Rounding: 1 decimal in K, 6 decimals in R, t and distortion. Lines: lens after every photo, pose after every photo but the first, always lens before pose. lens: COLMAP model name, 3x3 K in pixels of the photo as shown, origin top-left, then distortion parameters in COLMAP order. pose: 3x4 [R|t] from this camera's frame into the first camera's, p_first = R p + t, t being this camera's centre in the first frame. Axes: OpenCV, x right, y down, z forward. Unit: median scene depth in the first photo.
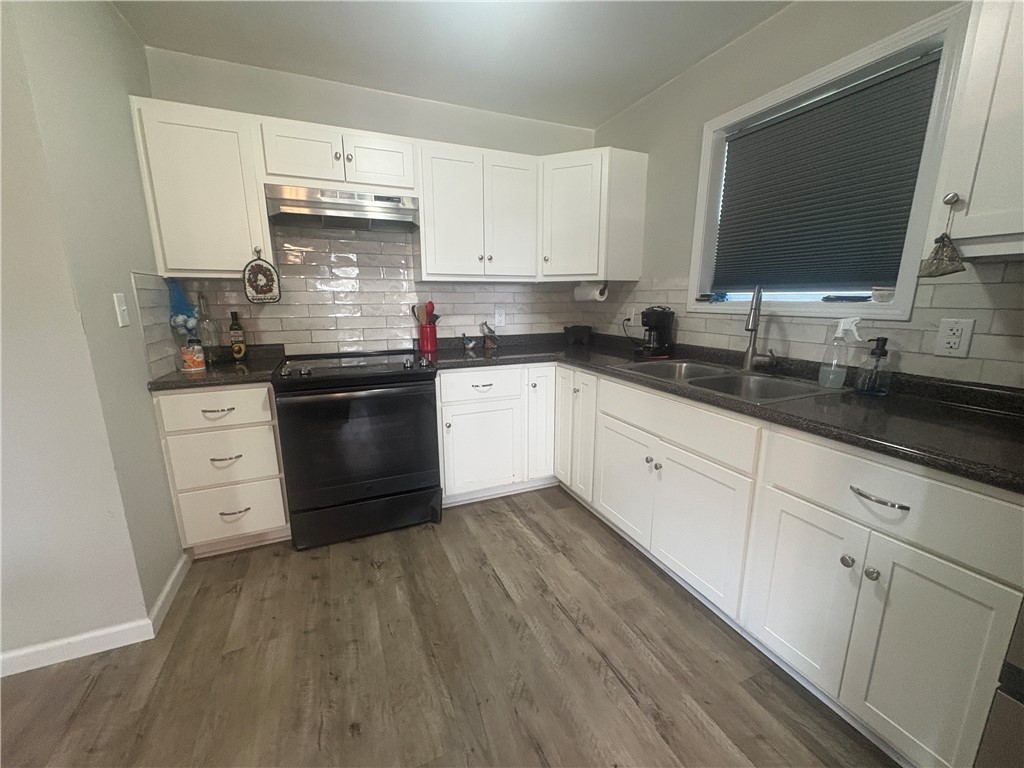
lens RADIAL K [[407.8, 0, 512.0], [0, 407.8, 384.0], [0, 0, 1]] dist [0.001350, 0.000094]
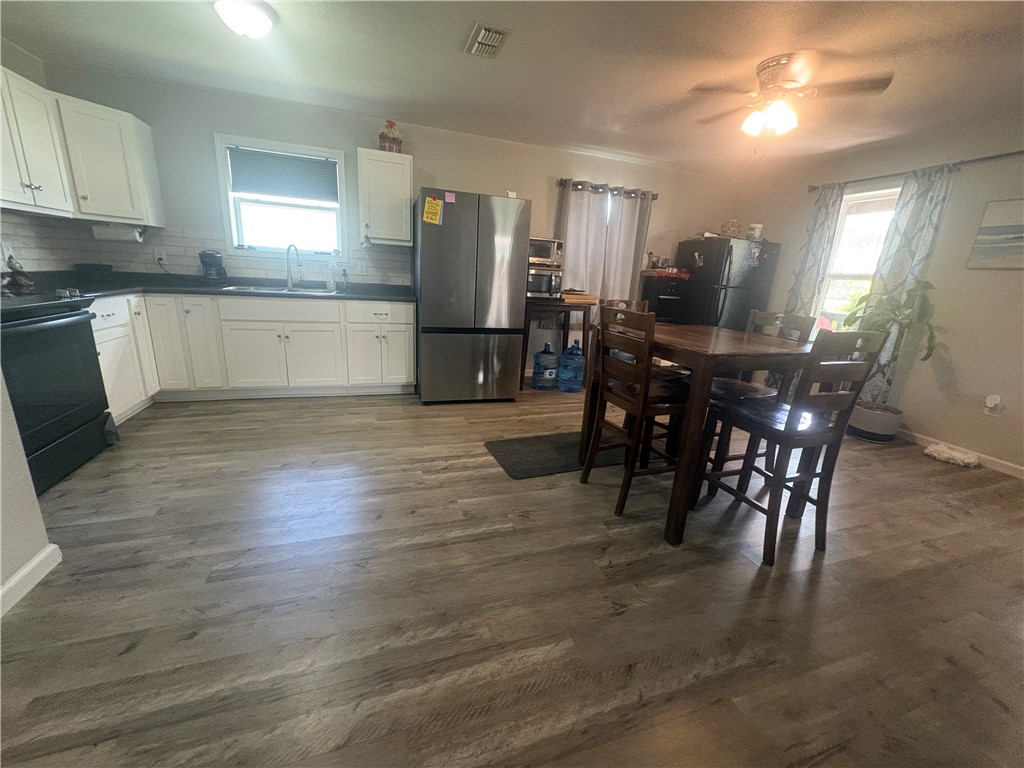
lens RADIAL K [[407.8, 0, 512.0], [0, 407.8, 384.0], [0, 0, 1]] dist [0.001350, 0.000094]
pose [[0.086097, -0.256041, 0.962824, -1.242318], [0.147520, 0.959036, 0.241842, 0.087920], [-0.985305, 0.121214, 0.120341, -0.218961]]
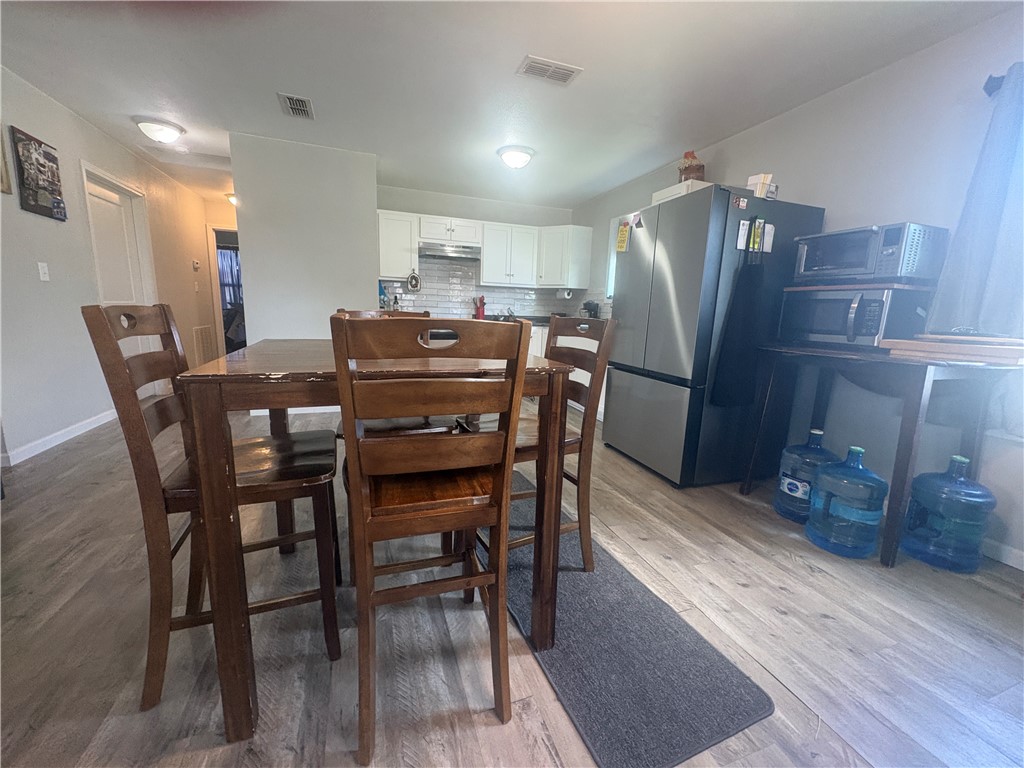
lens RADIAL K [[407.8, 0, 512.0], [0, 407.8, 384.0], [0, 0, 1]] dist [0.001350, 0.000094]
pose [[0.997200, 0.047470, -0.057779, 0.105614], [-0.049188, 0.998377, -0.028694, 0.366275], [0.056323, 0.031456, 0.997917, -1.273585]]
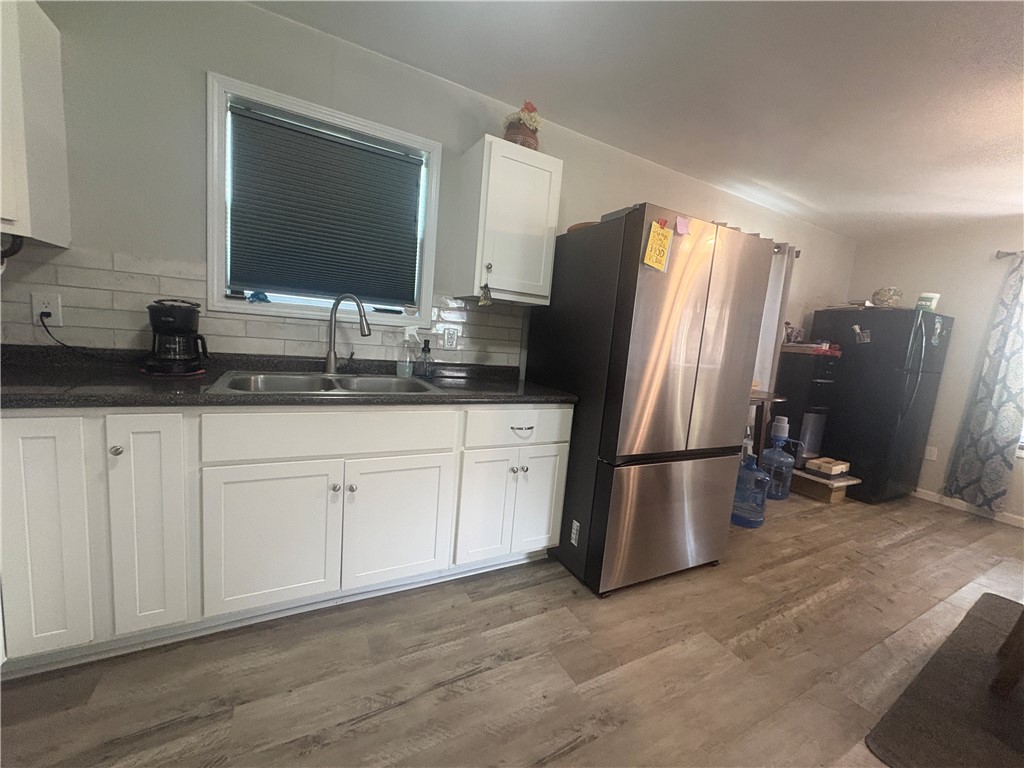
lens RADIAL K [[407.8, 0, 512.0], [0, 407.8, 384.0], [0, 0, 1]] dist [0.001350, 0.000094]
pose [[-0.087029, -0.130918, 0.987566, -0.445029], [0.121196, 0.982572, 0.140937, -0.089921], [-0.988806, 0.131955, -0.069646, 0.574532]]
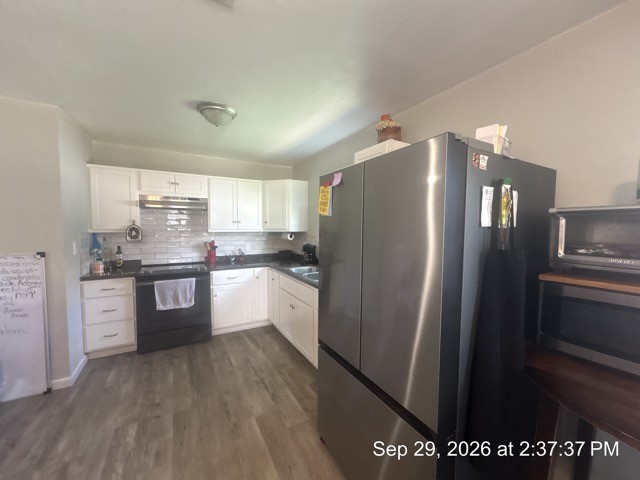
lens RADIAL K [[254.9, 0, 320.0], [0, 254.9, 240.0], [0, 0, 1]] dist [0.001350, 0.000094]
pose [[0.993948, 0.002815, 0.109814, 0.292224], [0.014160, 0.988048, -0.153497, 0.024822], [-0.108934, 0.154123, 0.982028, -0.556339]]
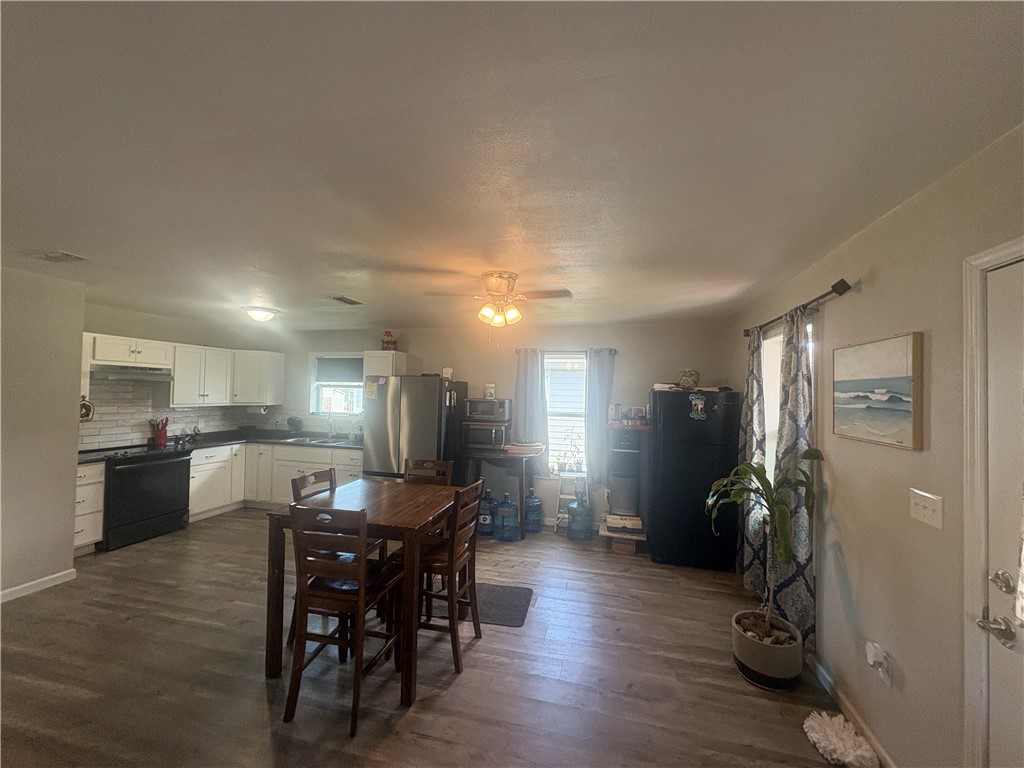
lens RADIAL K [[407.8, 0, 512.0], [0, 407.8, 384.0], [0, 0, 1]] dist [0.001350, 0.000094]
pose [[0.612737, 0.032274, 0.789628, -0.904671], [0.142528, 0.978269, -0.150583, 0.201608], [-0.777328, 0.204812, 0.594822, -1.757354]]
